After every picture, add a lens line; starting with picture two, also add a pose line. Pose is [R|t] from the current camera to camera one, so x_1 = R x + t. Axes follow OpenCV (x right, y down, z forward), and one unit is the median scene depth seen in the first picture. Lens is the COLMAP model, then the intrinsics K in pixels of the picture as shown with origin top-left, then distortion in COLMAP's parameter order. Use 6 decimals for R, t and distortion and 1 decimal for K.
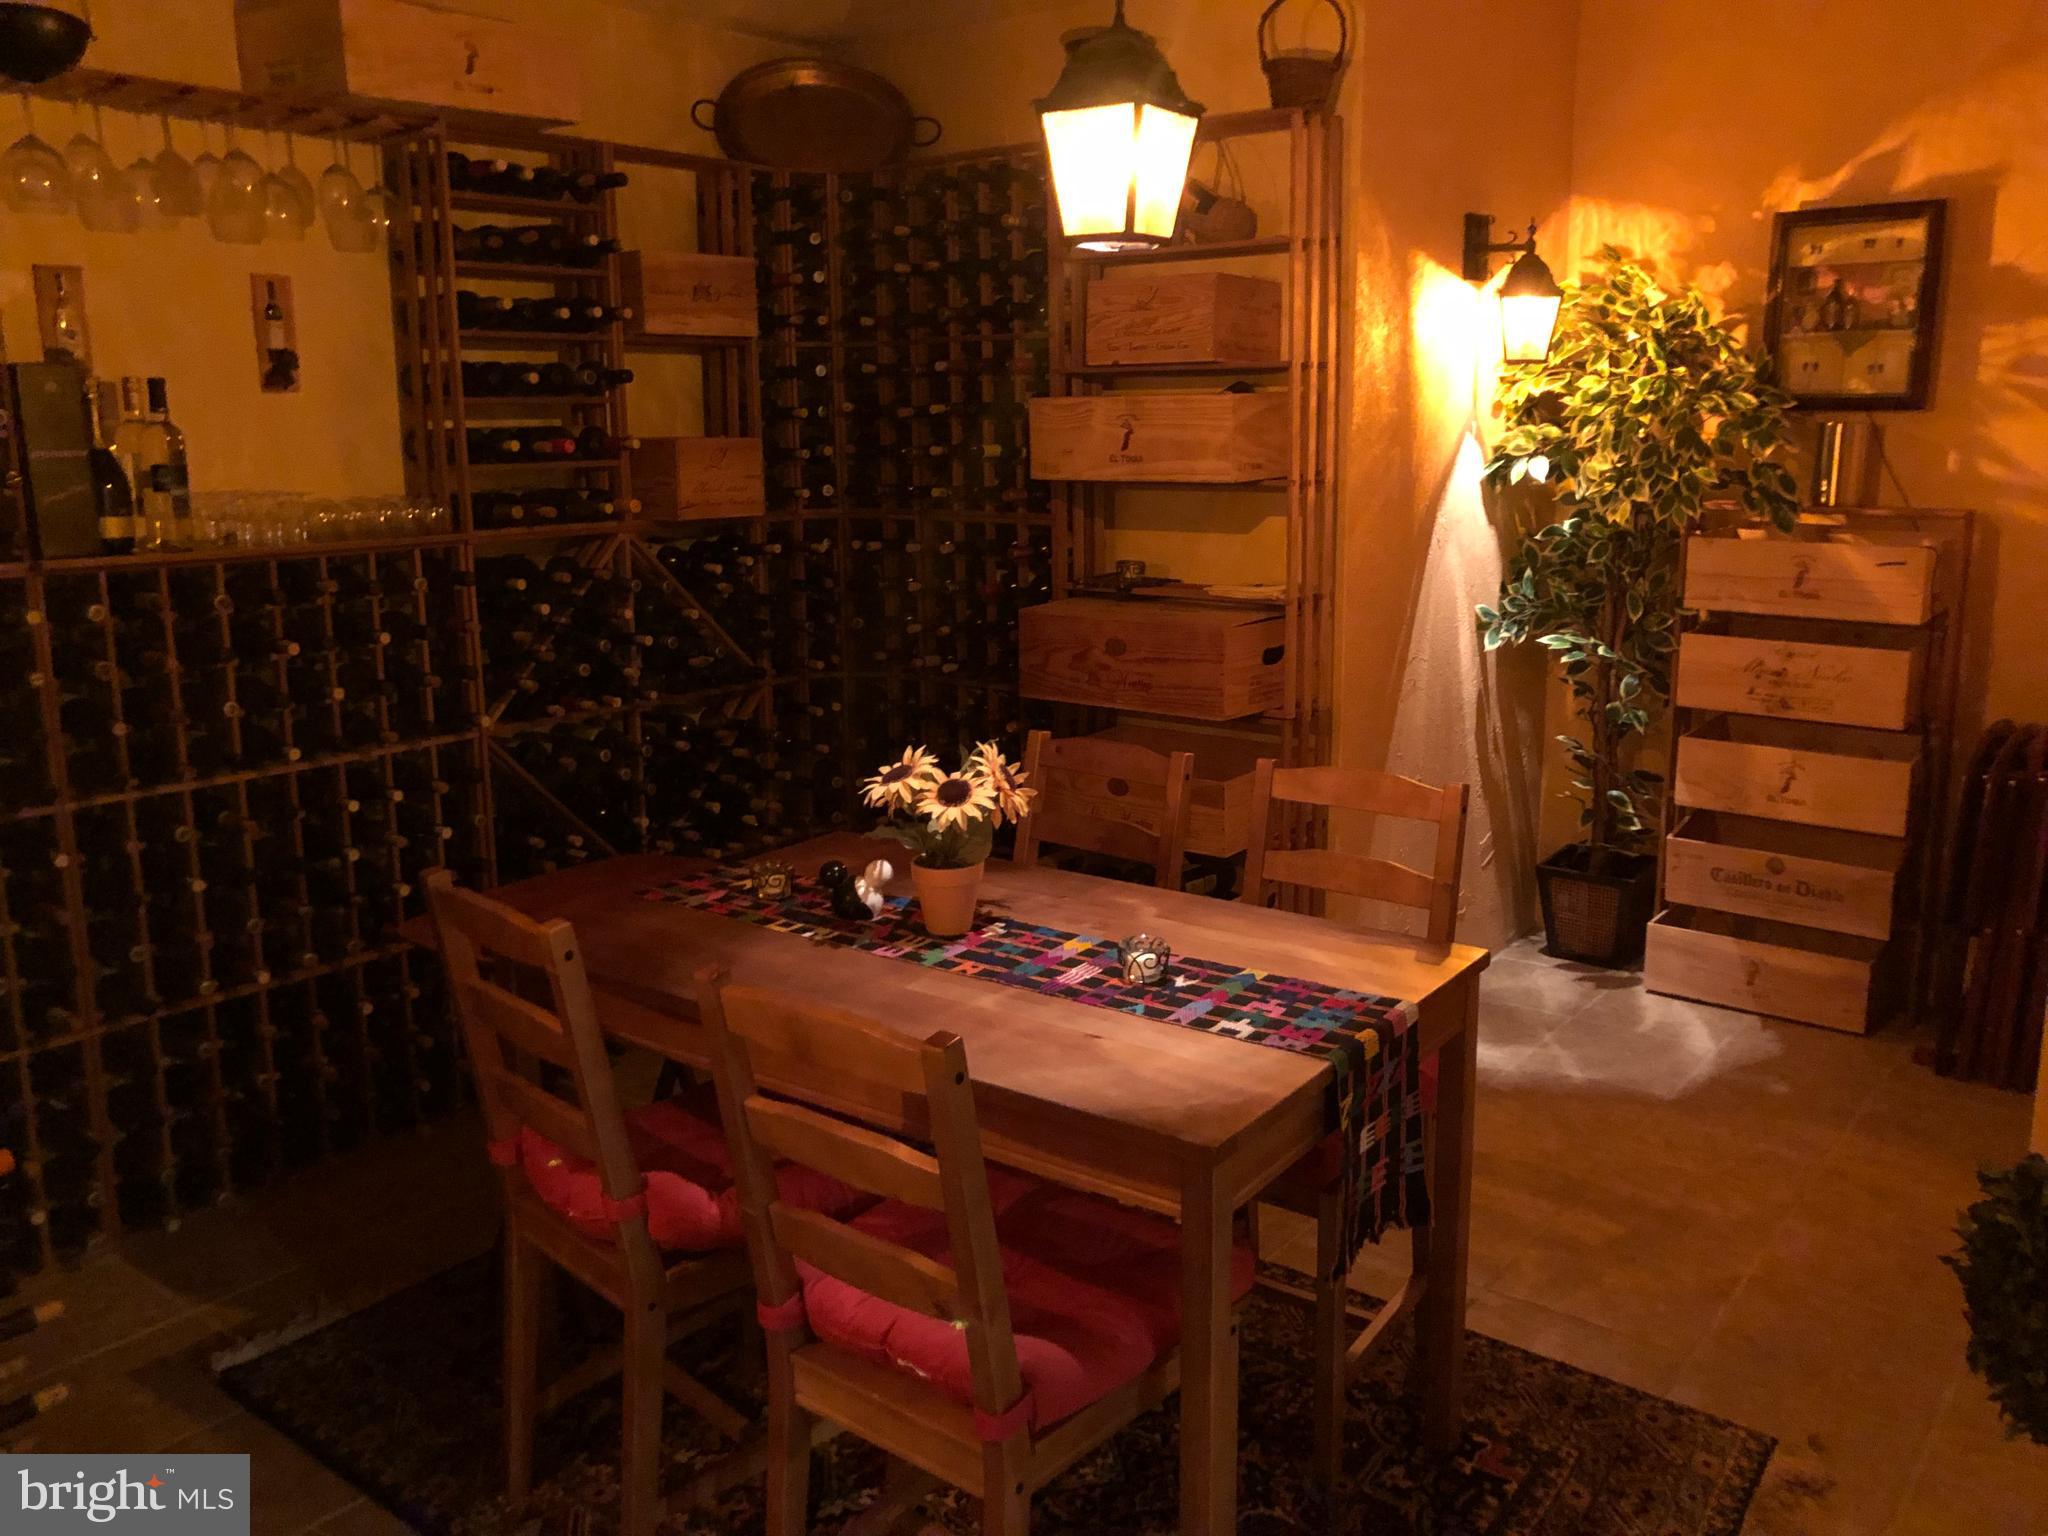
lens RADIAL K [[1685.2, 0, 1024.5], [0, 1685.2, 743.0], [0, 0, 1]] dist [0.042998, -0.070863]
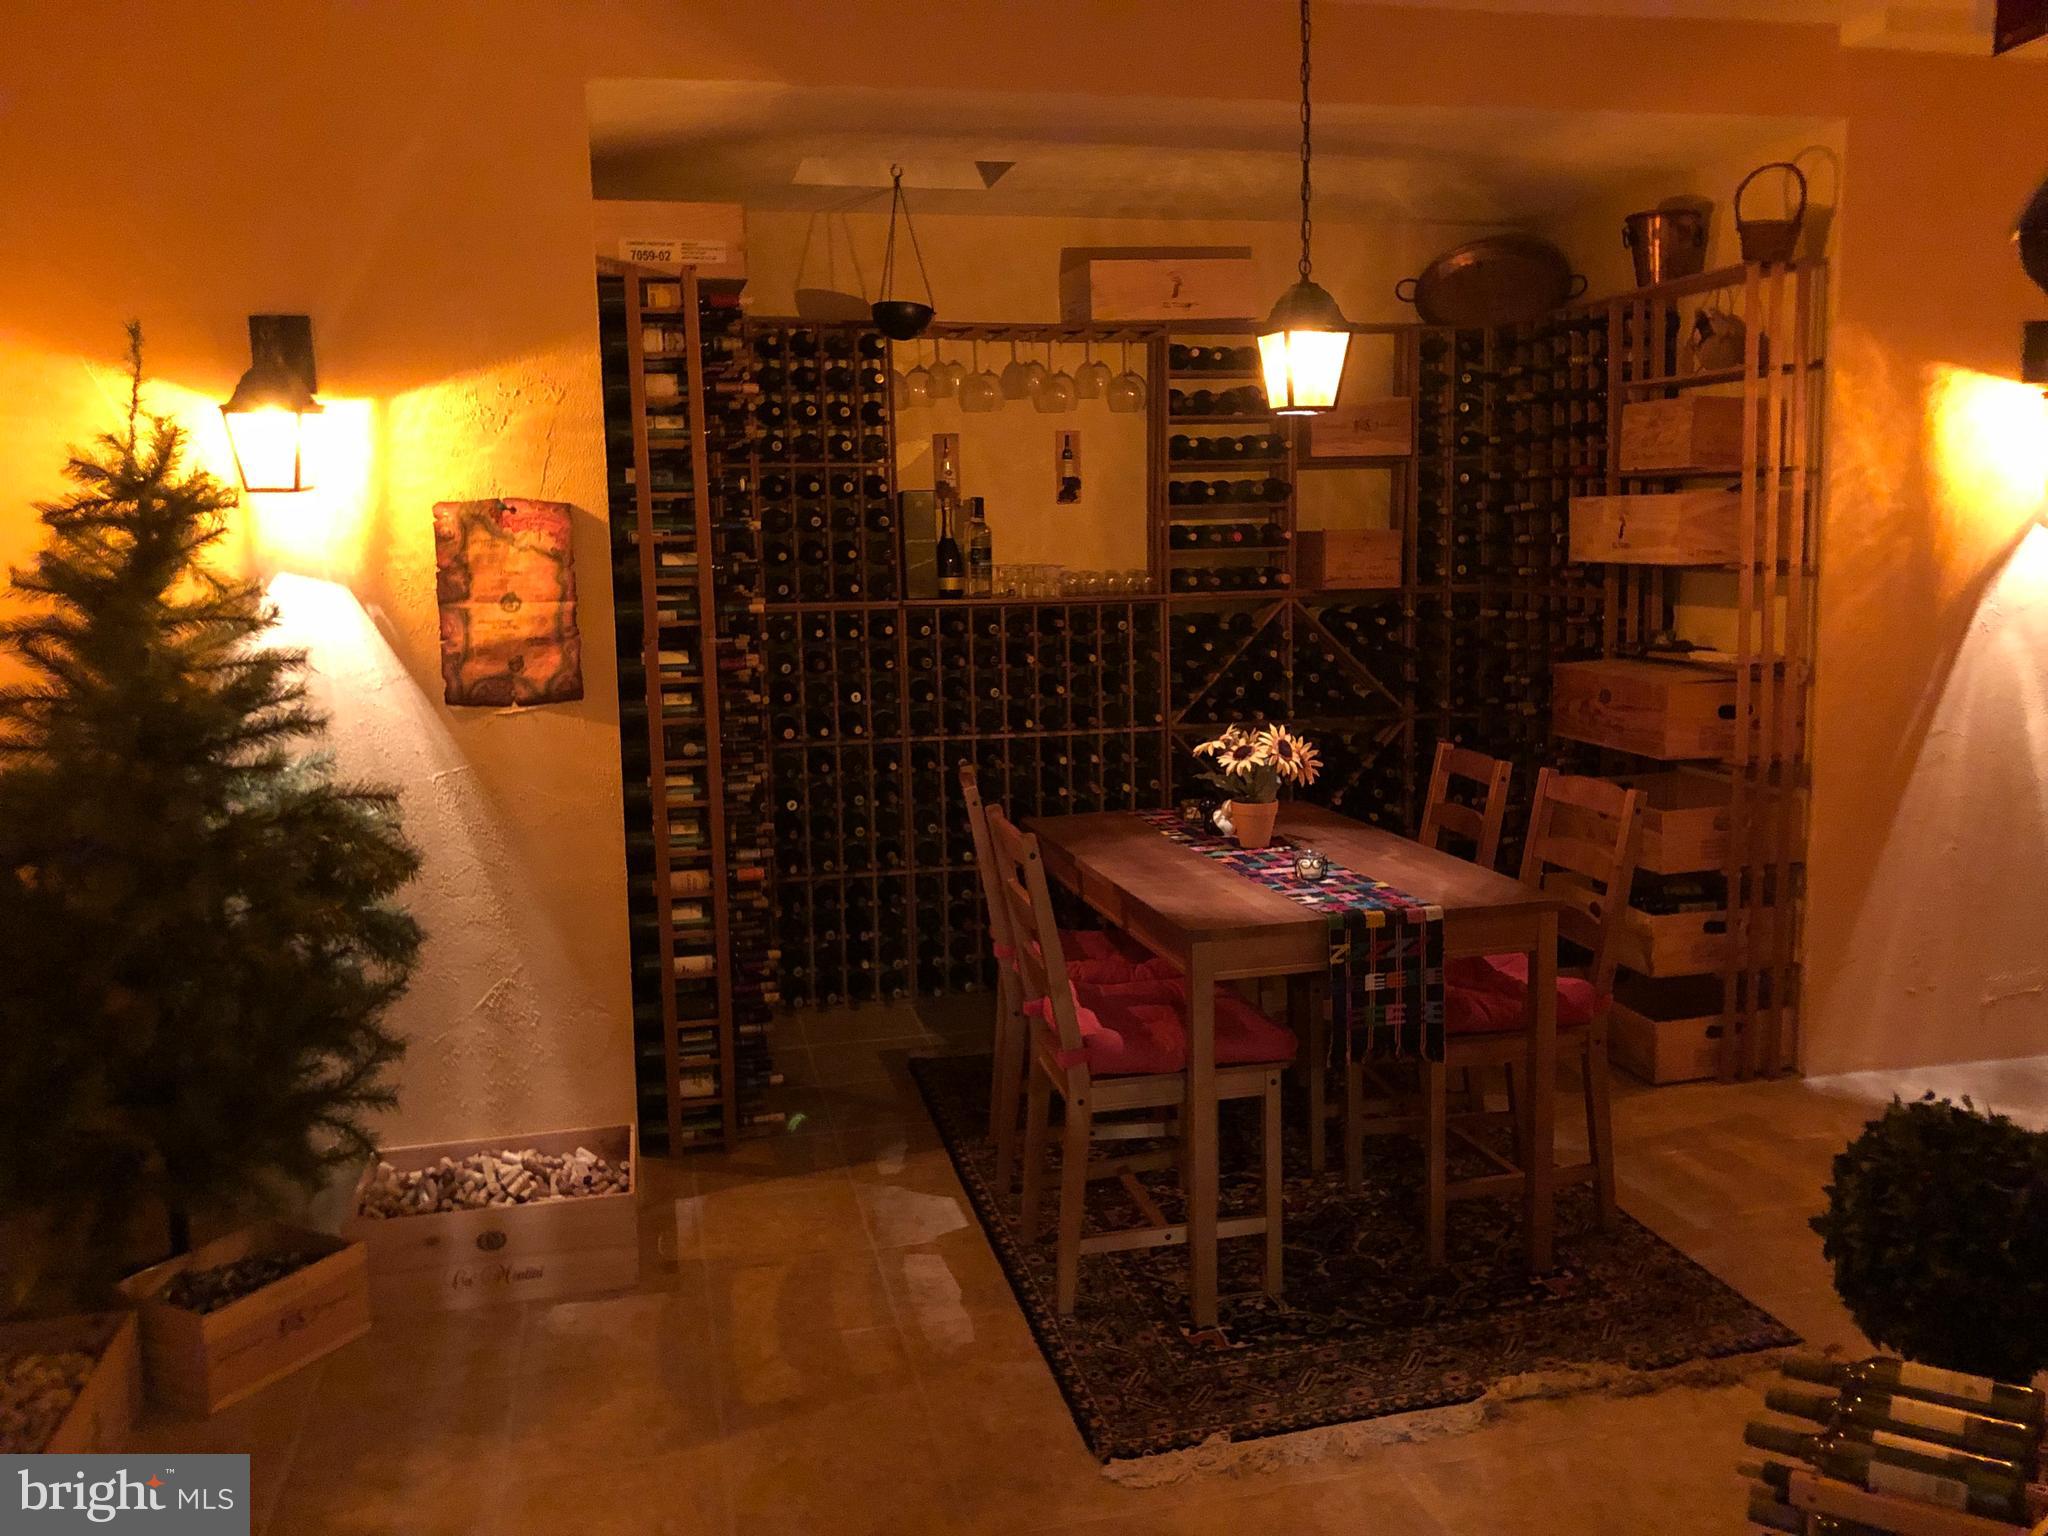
lens RADIAL K [[1685.2, 0, 1024.5], [0, 1685.2, 743.0], [0, 0, 1]] dist [0.042998, -0.070863]
pose [[0.777072, 0.076987, -0.624685, 0.531372], [-0.109737, 0.993862, -0.014022, 0.043616], [0.619771, 0.079447, 0.780751, -0.245959]]
